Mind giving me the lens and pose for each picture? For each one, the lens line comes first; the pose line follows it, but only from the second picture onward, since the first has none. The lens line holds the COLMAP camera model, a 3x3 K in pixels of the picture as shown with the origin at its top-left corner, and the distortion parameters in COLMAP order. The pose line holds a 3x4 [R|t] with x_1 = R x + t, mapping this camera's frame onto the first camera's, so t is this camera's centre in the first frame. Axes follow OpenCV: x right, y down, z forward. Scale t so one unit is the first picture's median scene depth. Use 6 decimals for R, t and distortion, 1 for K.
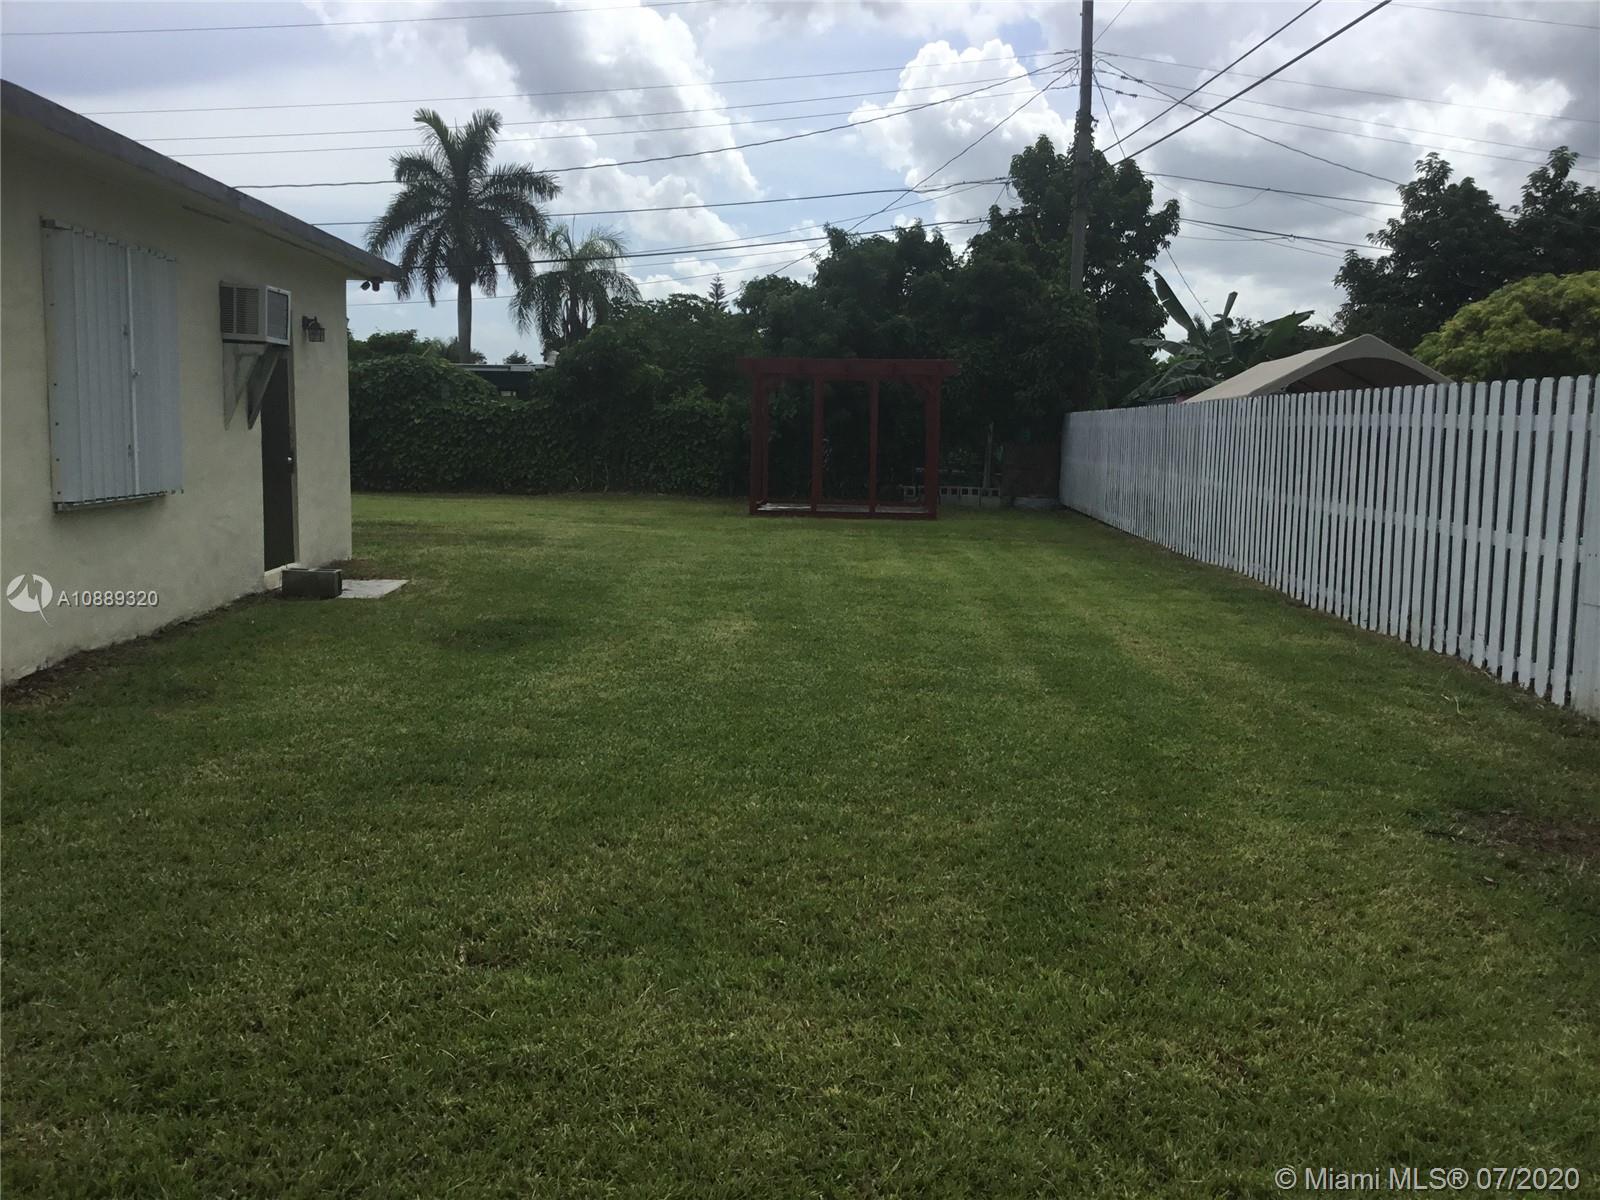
lens RADIAL K [[1442.9, 0, 810.1], [0, 1442.9, 591.1], [0, 0, 1]] dist [0.085341, -0.146808]
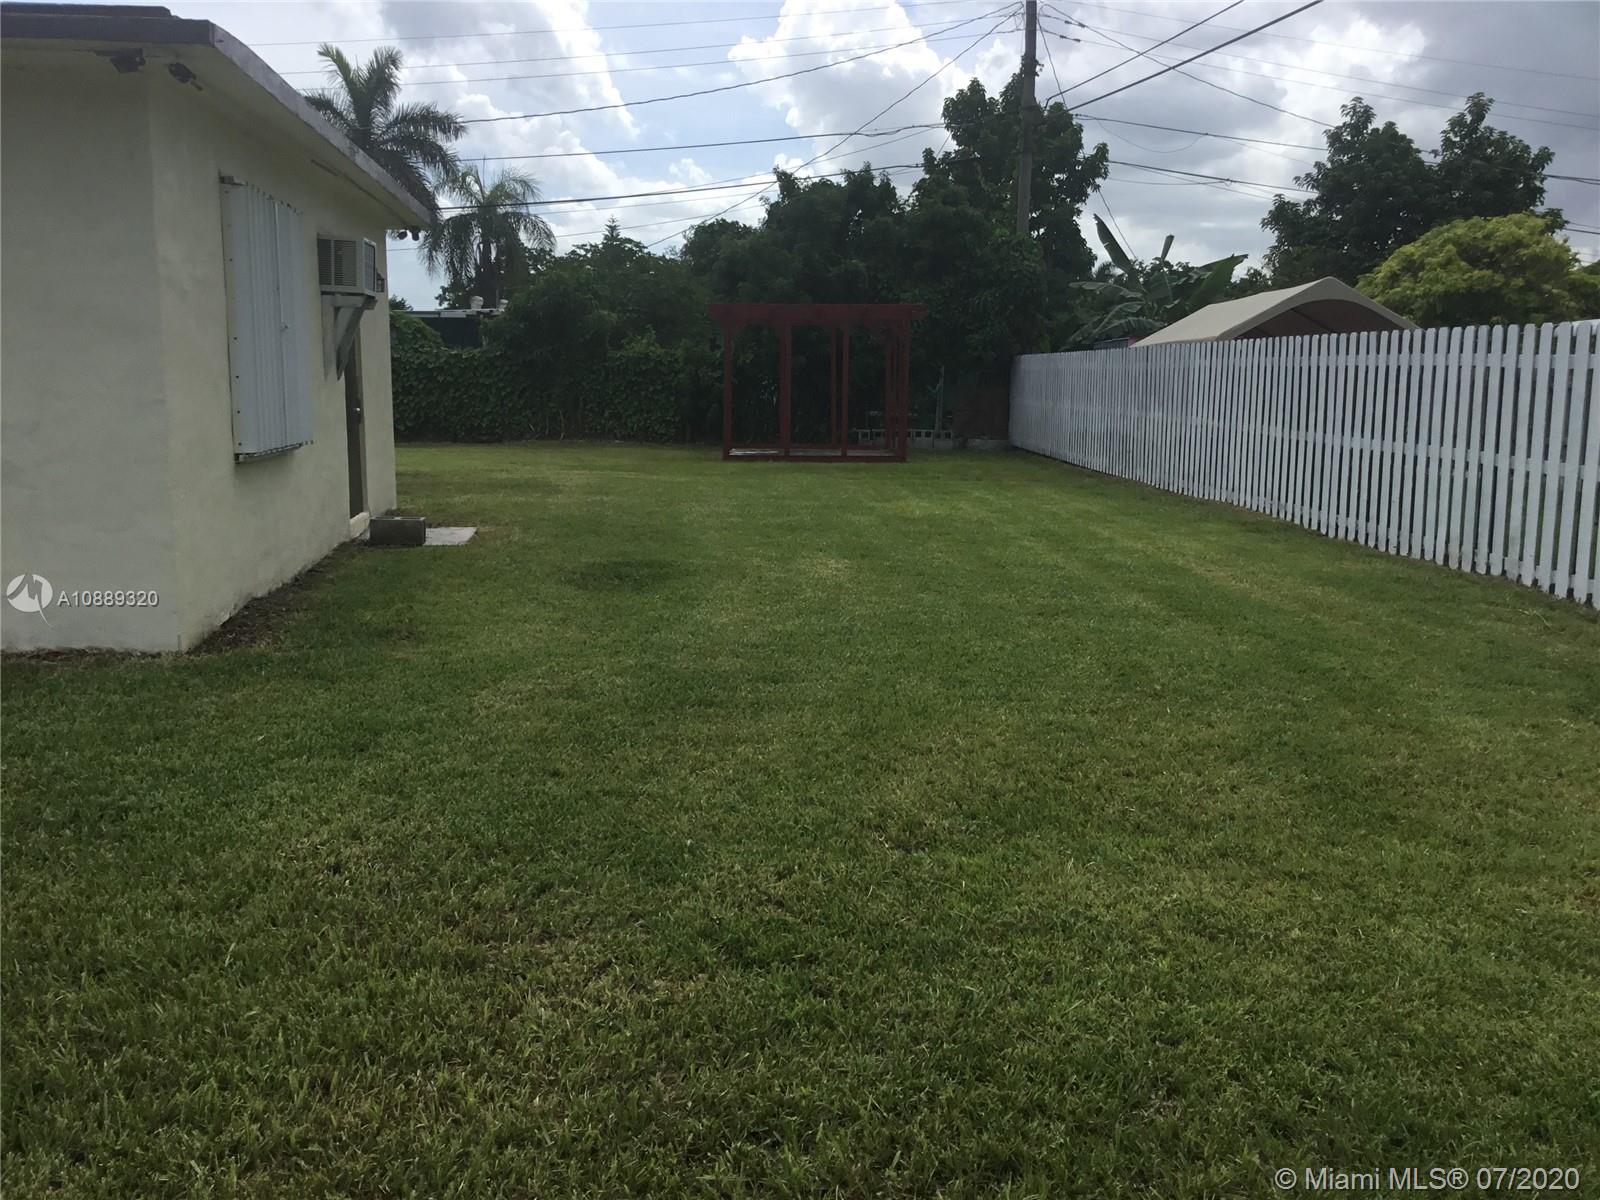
lens RADIAL K [[1442.9, 0, 811.8], [0, 1442.9, 598.7], [0, 0, 1]] dist [0.085341, -0.146808]
pose [[0.996725, -0.022738, 0.077605, -0.102500], [0.019375, 0.998852, 0.043809, 0.002222], [-0.078512, -0.042162, 0.996021, -0.032175]]
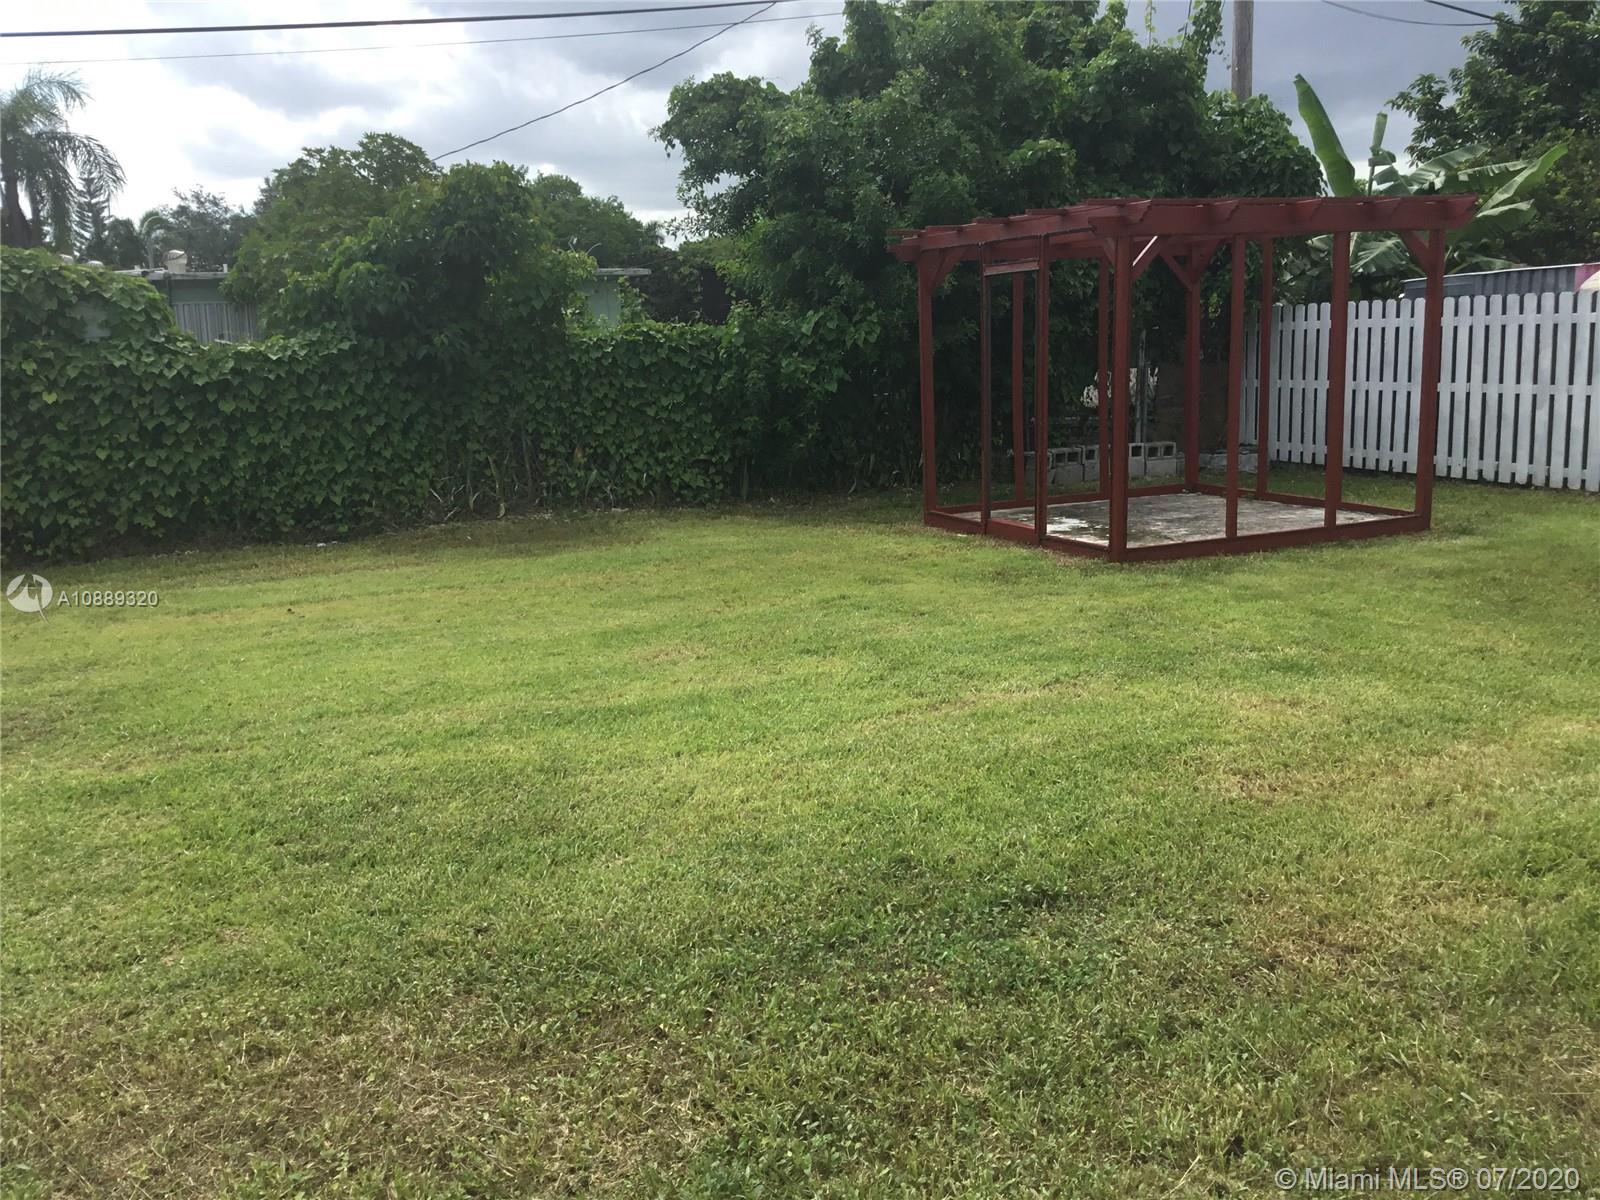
lens RADIAL K [[1442.9, 0, 799.3], [0, 1442.9, 606.3], [0, 0, 1]] dist [0.085341, -0.146808]
pose [[0.910122, -0.128704, 0.393845, -0.515622], [0.100450, 0.990714, 0.091630, -0.152116], [-0.401980, -0.043832, 0.914599, 1.059118]]
